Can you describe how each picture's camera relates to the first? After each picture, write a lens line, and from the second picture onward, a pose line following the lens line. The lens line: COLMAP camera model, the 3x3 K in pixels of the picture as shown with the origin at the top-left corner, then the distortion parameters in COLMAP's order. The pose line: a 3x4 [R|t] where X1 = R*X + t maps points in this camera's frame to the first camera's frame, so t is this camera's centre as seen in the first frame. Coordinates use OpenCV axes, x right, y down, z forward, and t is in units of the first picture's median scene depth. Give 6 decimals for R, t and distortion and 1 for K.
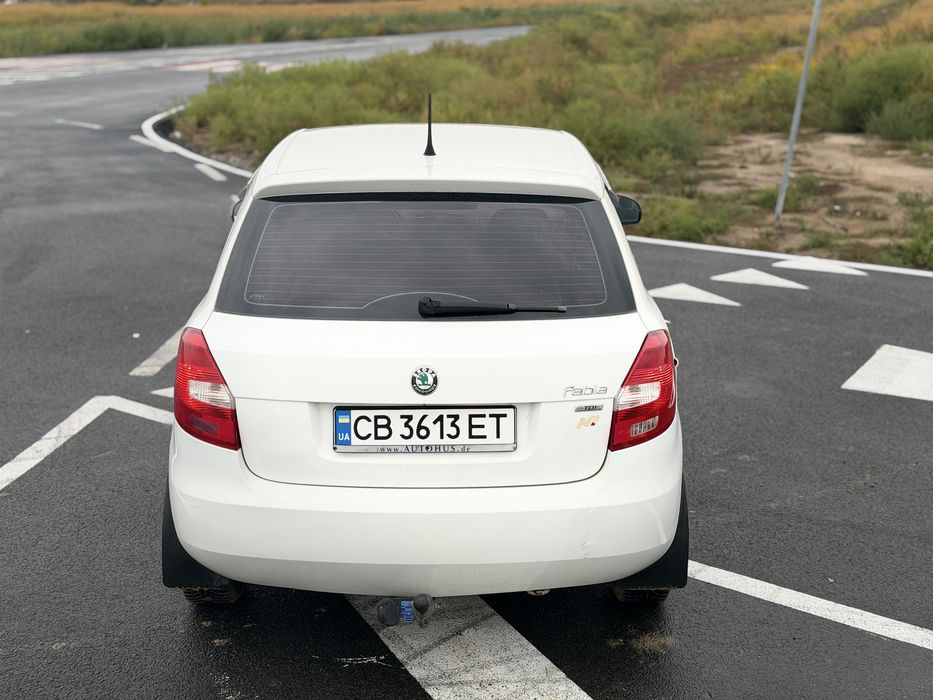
lens RADIAL K [[1302.8, 0, 466.5], [0, 1302.8, 350.0], [0, 0, 1]] dist [0.179236, -0.464282]
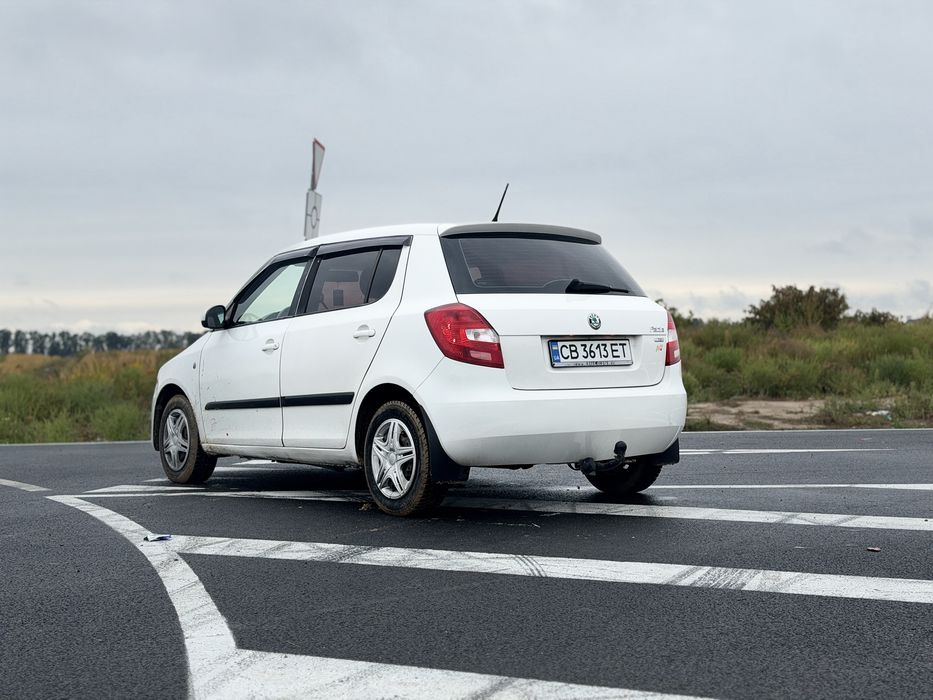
lens RADIAL K [[1302.8, 0, 466.5], [0, 1302.8, 350.0], [0, 0, 1]] dist [0.179236, -0.464282]
pose [[0.805151, -0.012953, 0.592928, -1.169798], [0.174342, 0.960757, -0.215755, 0.395082], [-0.566865, 0.277088, 0.775813, -0.224653]]
